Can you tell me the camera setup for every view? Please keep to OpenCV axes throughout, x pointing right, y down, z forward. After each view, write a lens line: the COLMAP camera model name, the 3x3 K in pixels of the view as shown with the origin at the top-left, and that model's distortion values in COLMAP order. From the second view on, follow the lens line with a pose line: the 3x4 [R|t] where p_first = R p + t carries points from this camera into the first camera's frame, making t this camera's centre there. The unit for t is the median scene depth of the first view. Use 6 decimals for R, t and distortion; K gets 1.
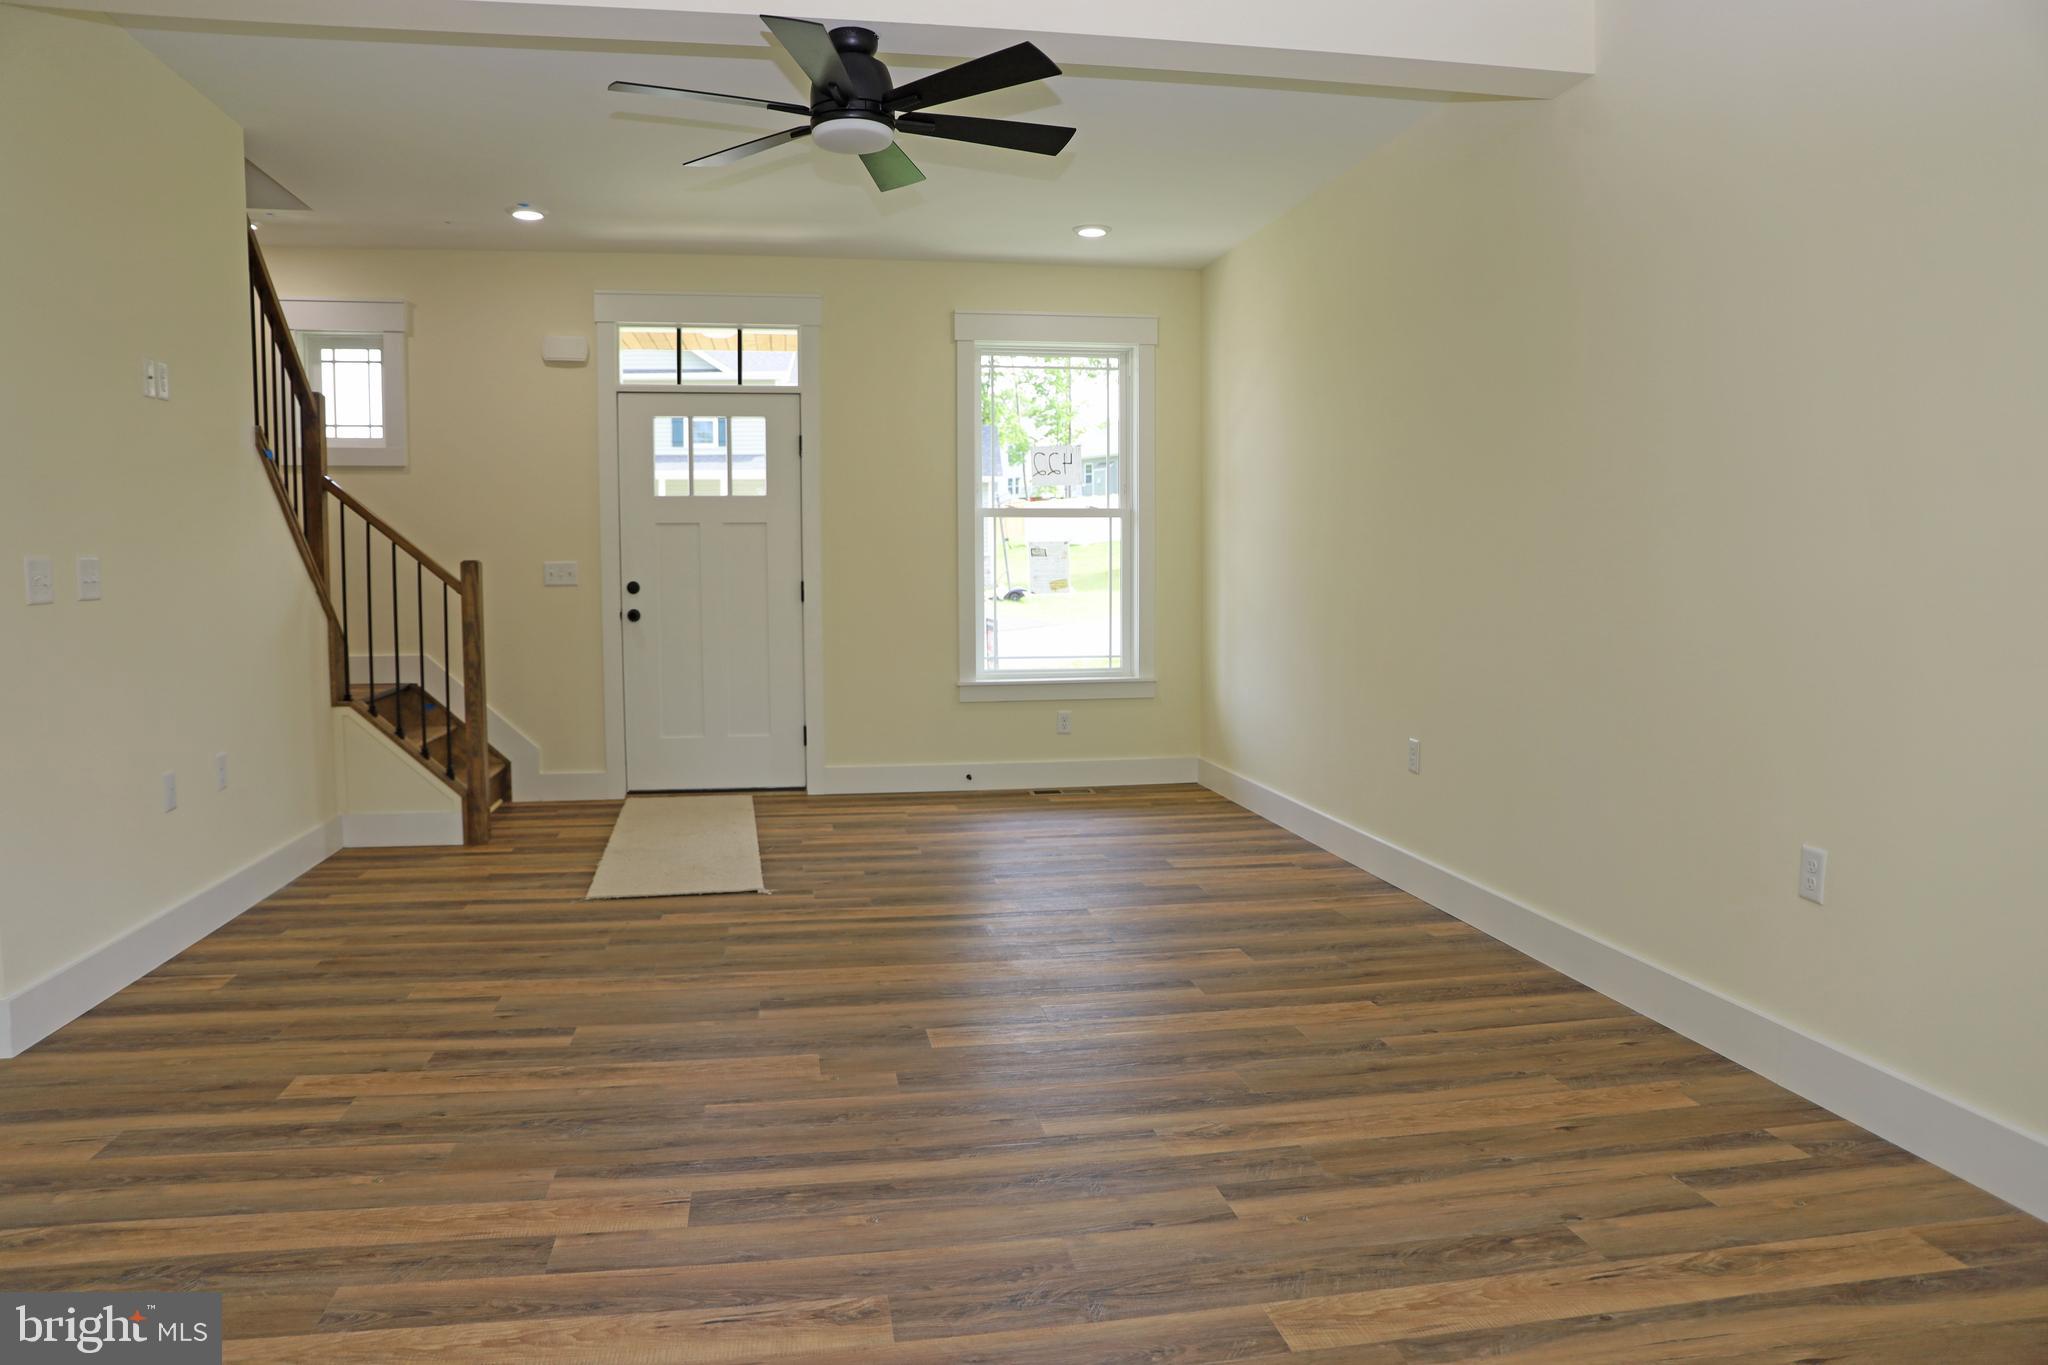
lens RADIAL K [[1393.3, 0, 1024.0], [0, 1393.3, 682.5], [0, 0, 1]] dist [-0.132439, 0.087548]
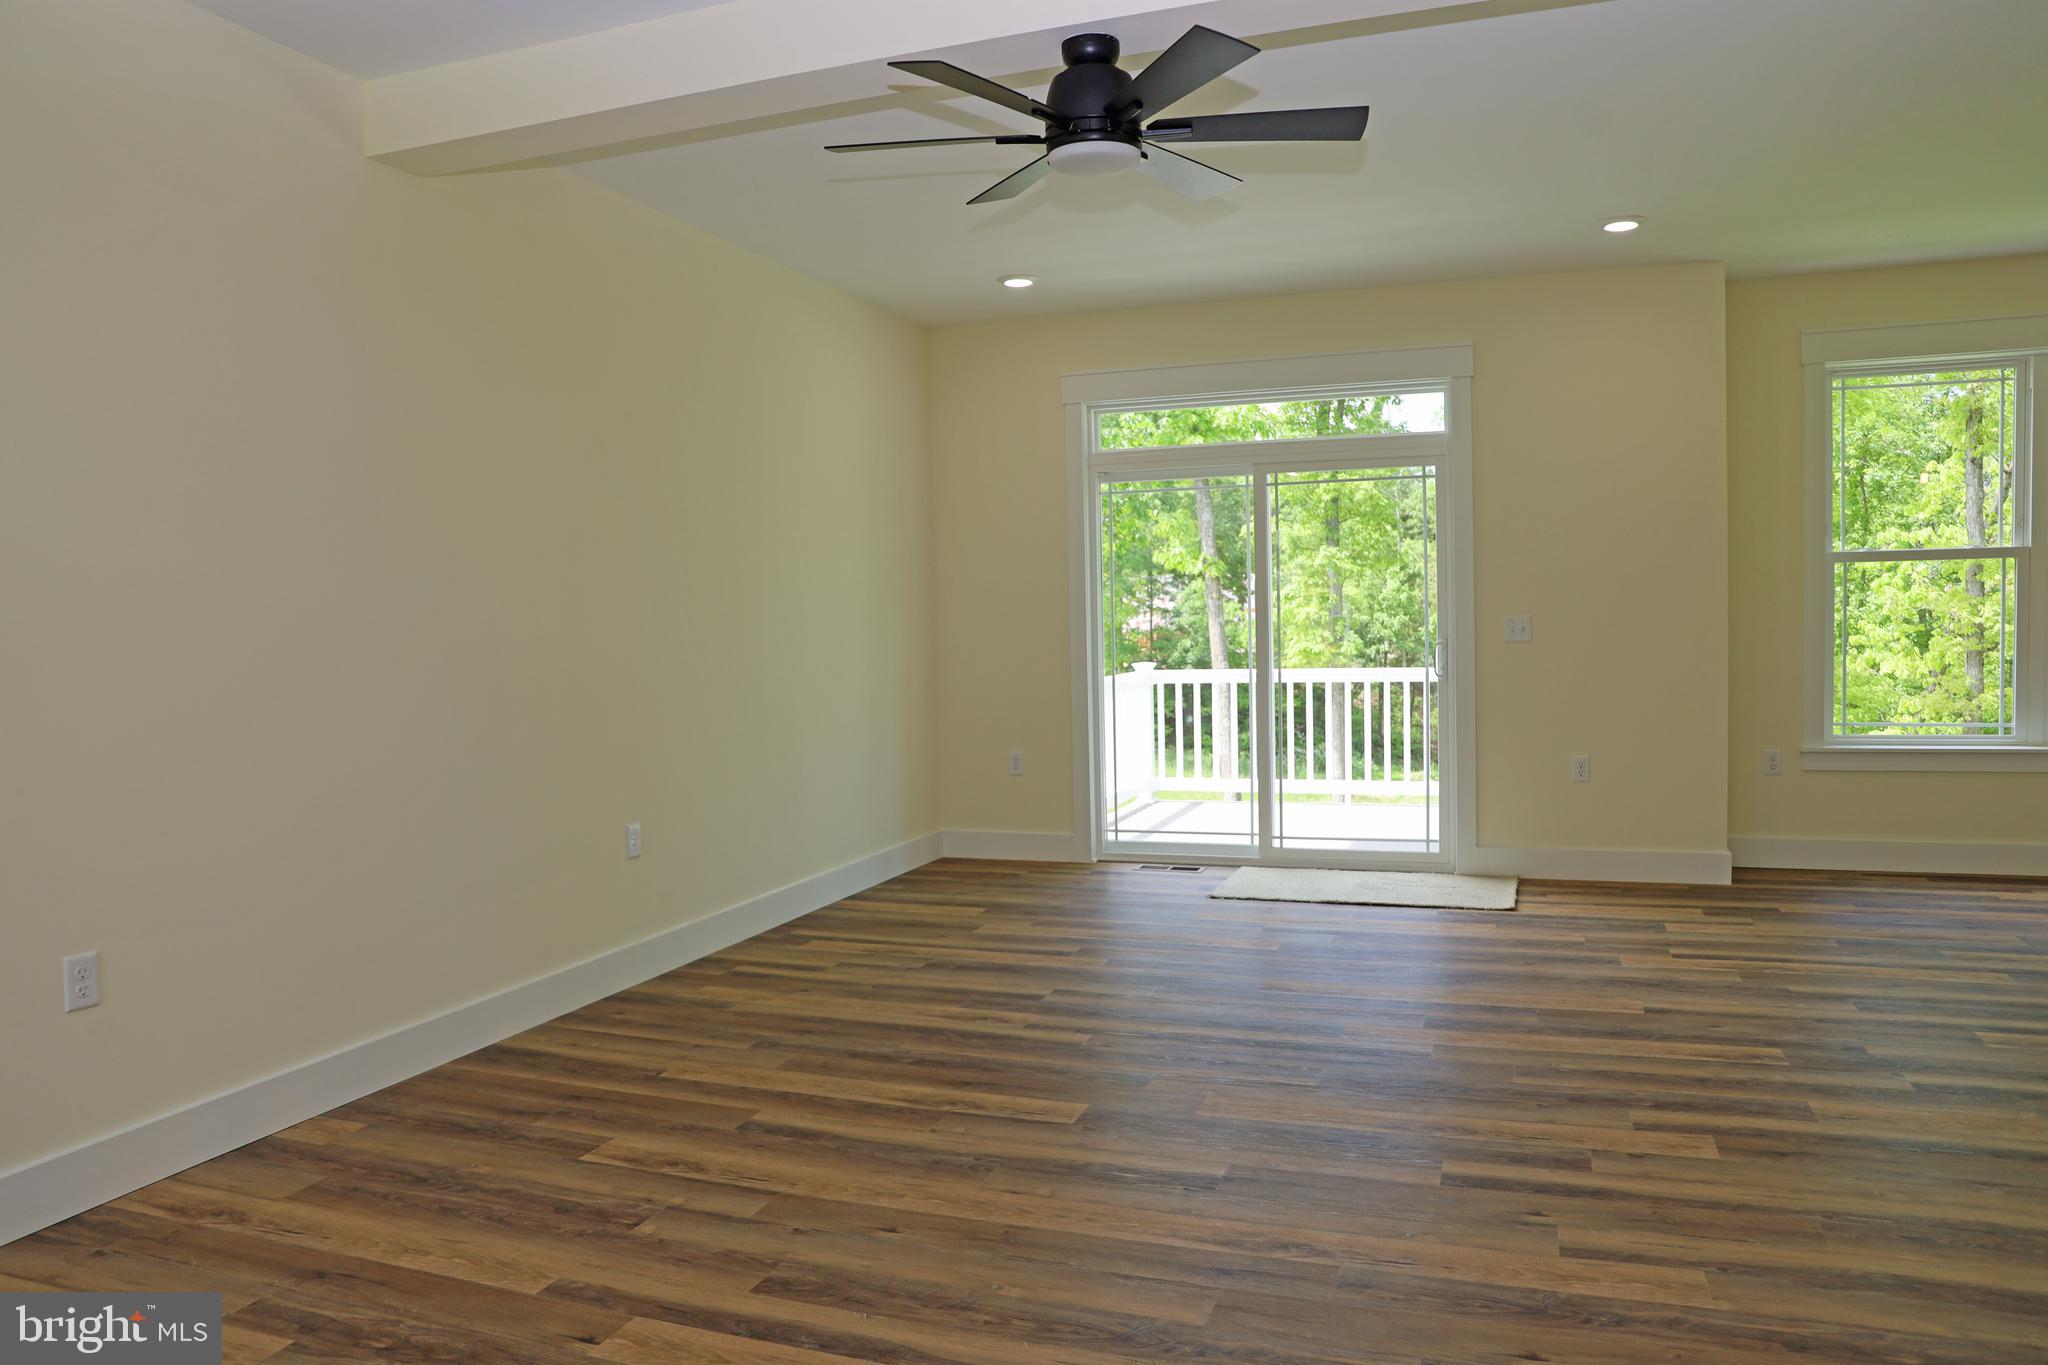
lens RADIAL K [[1386.4, 0, 1024.0], [0, 1386.4, 682.5], [0, 0, 1]] dist [-0.130122, 0.084810]
pose [[-0.864414, -0.002758, 0.502772, -0.621925], [0.064125, 0.991214, 0.115687, -0.200177], [-0.498674, 0.132241, -0.856643, 2.137564]]
